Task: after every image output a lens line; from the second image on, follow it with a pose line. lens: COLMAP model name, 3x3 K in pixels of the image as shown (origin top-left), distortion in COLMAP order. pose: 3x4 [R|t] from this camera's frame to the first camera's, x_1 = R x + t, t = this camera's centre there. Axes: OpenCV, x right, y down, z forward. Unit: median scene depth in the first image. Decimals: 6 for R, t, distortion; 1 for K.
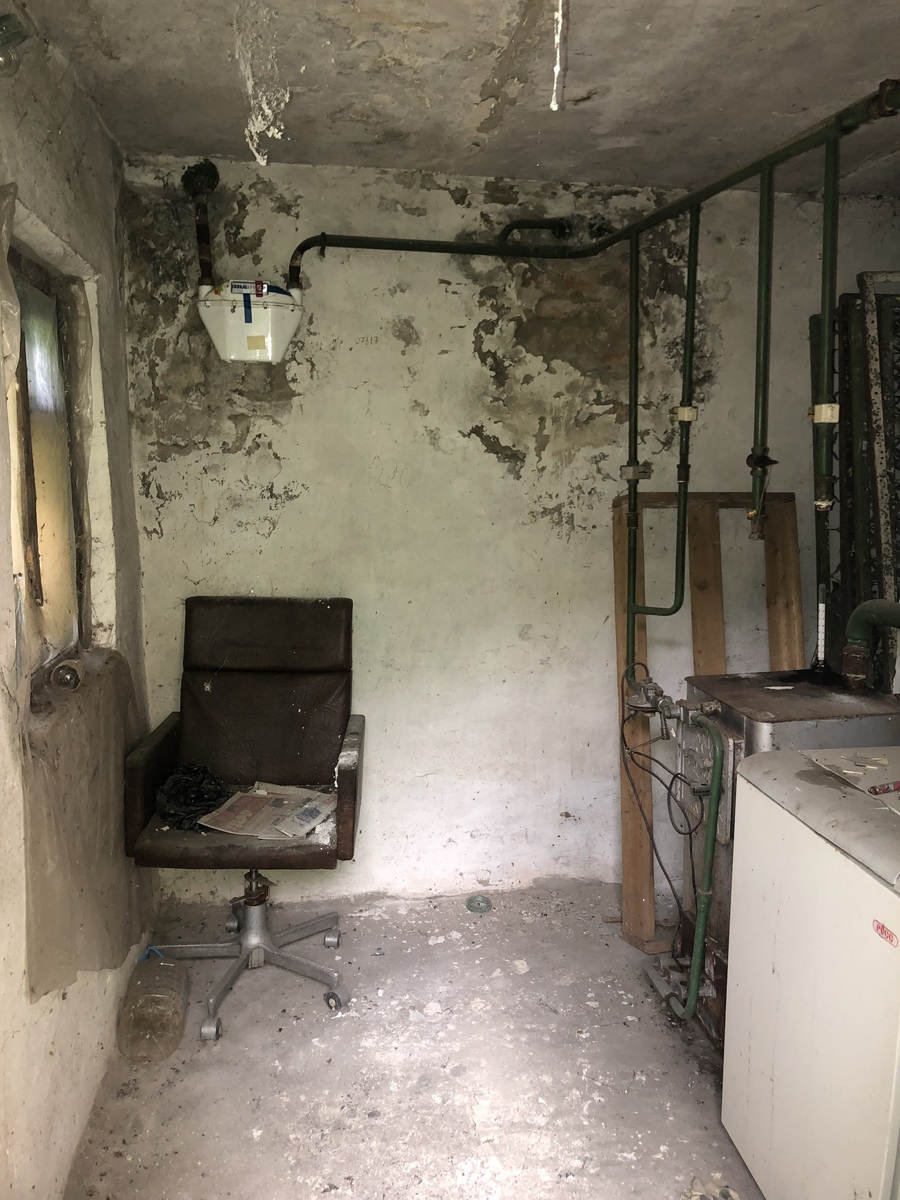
lens RADIAL K [[972.9, 0, 455.7], [0, 972.9, 580.0], [0, 0, 1]] dist [0.012769, 0.003980]
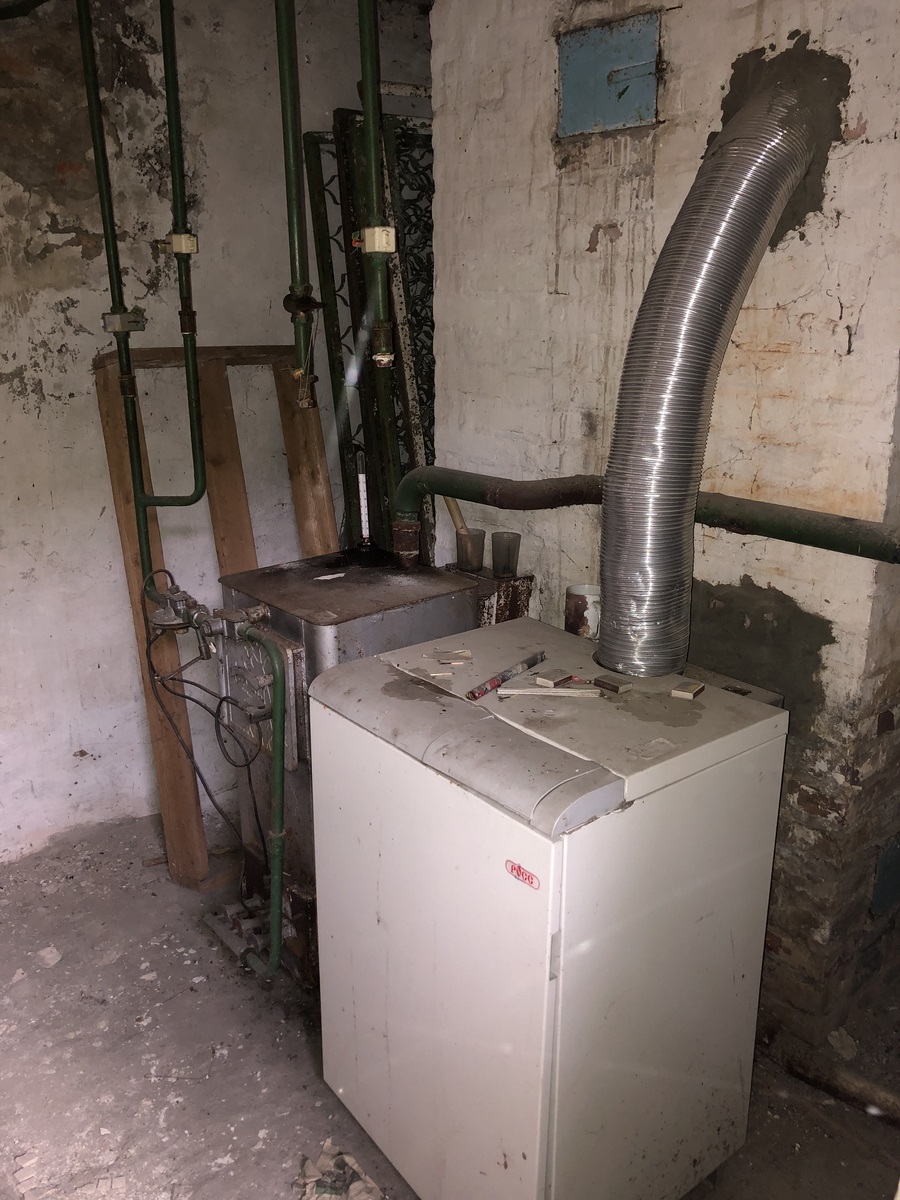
lens RADIAL K [[972.9, 0, 455.7], [0, 972.9, 580.0], [0, 0, 1]] dist [0.012769, 0.003980]
pose [[0.862937, -0.140358, 0.485427, 0.008722], [0.069413, 0.984468, 0.161258, -0.015544], [-0.500522, -0.105460, 0.859277, 0.179131]]
